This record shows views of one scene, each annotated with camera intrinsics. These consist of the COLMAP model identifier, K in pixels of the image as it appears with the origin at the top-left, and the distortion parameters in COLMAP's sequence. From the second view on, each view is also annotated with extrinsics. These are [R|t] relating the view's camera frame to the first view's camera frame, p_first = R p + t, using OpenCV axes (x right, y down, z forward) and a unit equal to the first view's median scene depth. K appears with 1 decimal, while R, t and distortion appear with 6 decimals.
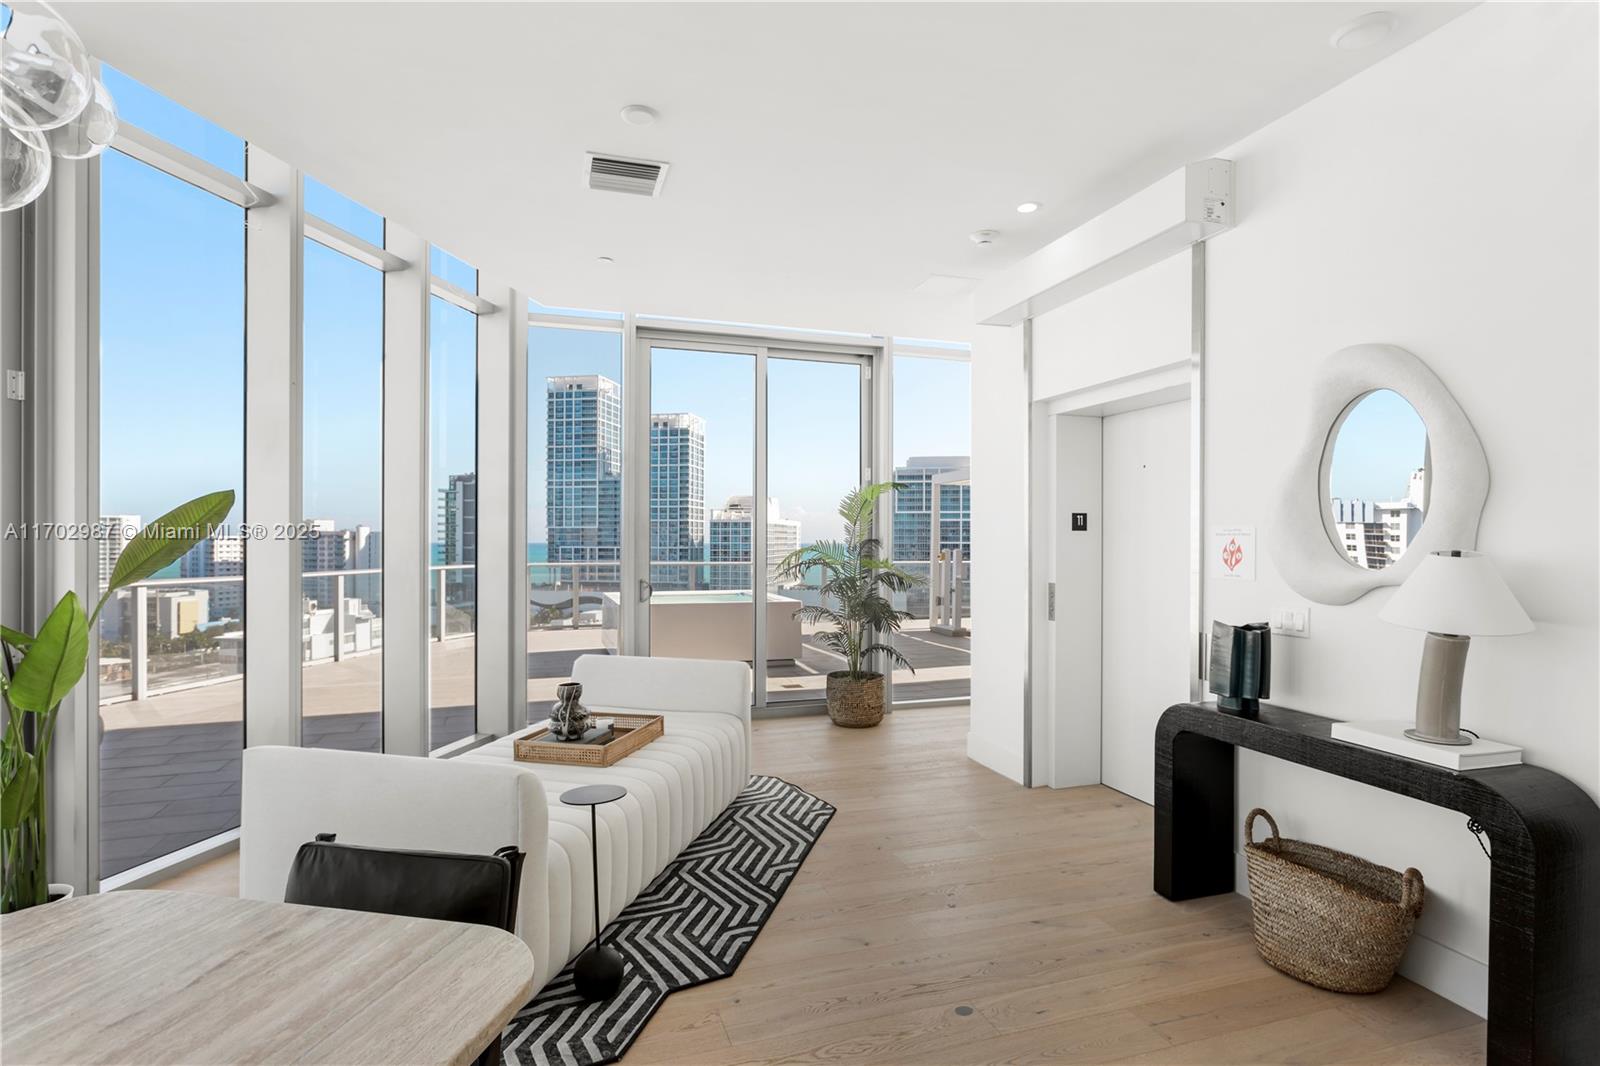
lens RADIAL K [[813.9, 0, 799.0], [0, 813.9, 536.8], [0, 0, 1]] dist [0.002689, 0.000163]
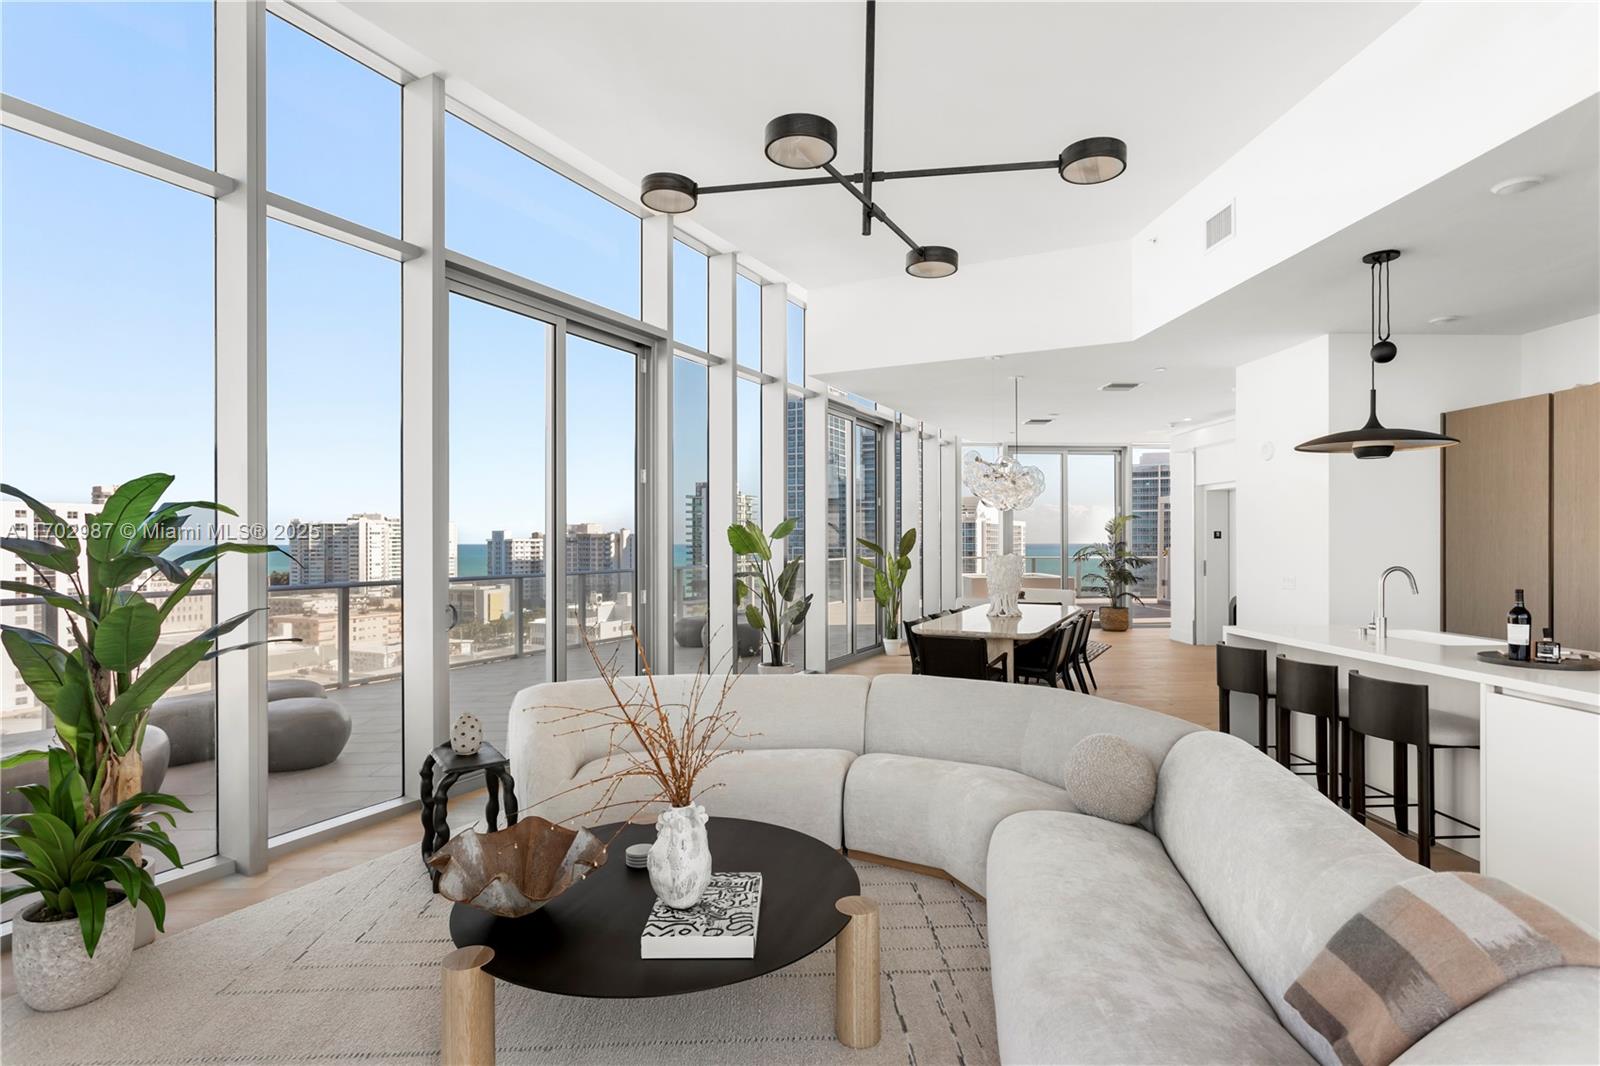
lens RADIAL K [[813.9, 0, 803.5], [0, 813.9, 541.7], [0, 0, 1]] dist [0.002689, 0.000163]
pose [[0.966268, -0.004621, -0.257497, -0.004252], [0.006195, 0.999967, 0.005301, -0.000377], [0.257464, -0.006717, 0.966264, -0.032202]]
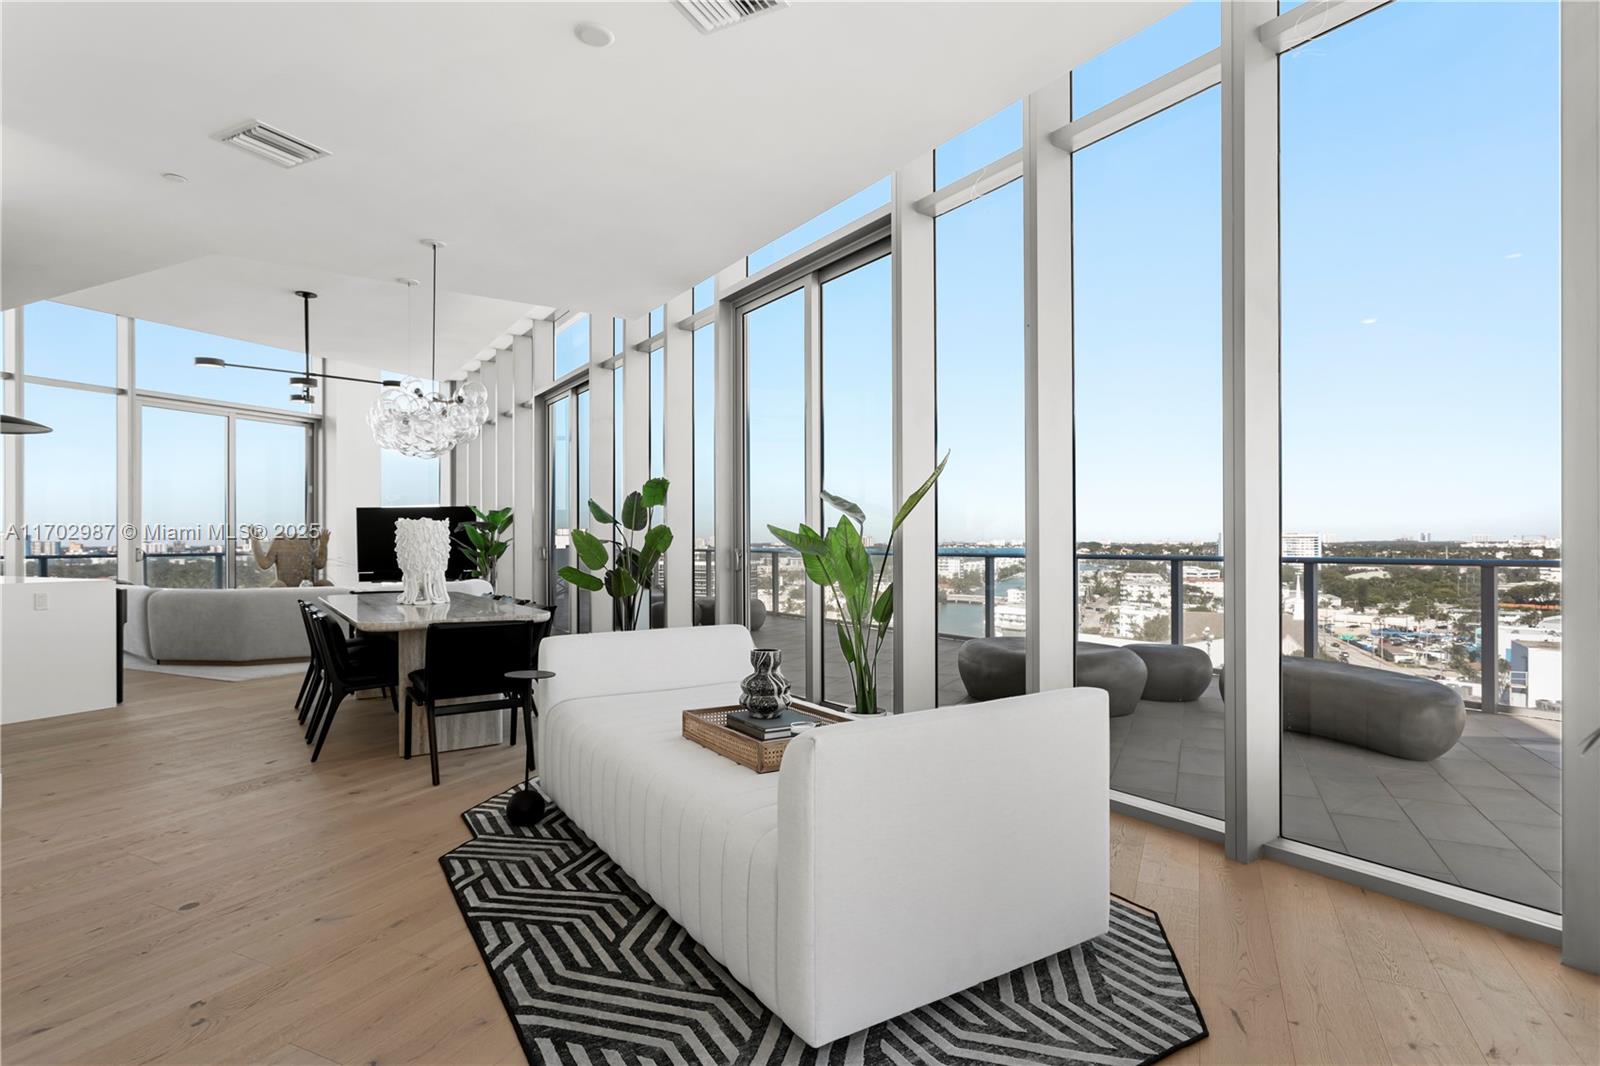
lens RADIAL K [[813.9, 0, 799.7], [0, 813.9, 533.3], [0, 0, 1]] dist [0.002689, 0.000163]
pose [[-0.692768, -0.006113, -0.721135, 0.340693], [0.002669, 0.999935, -0.011040, 0.082405], [0.721156, -0.009573, -0.692707, 1.873433]]
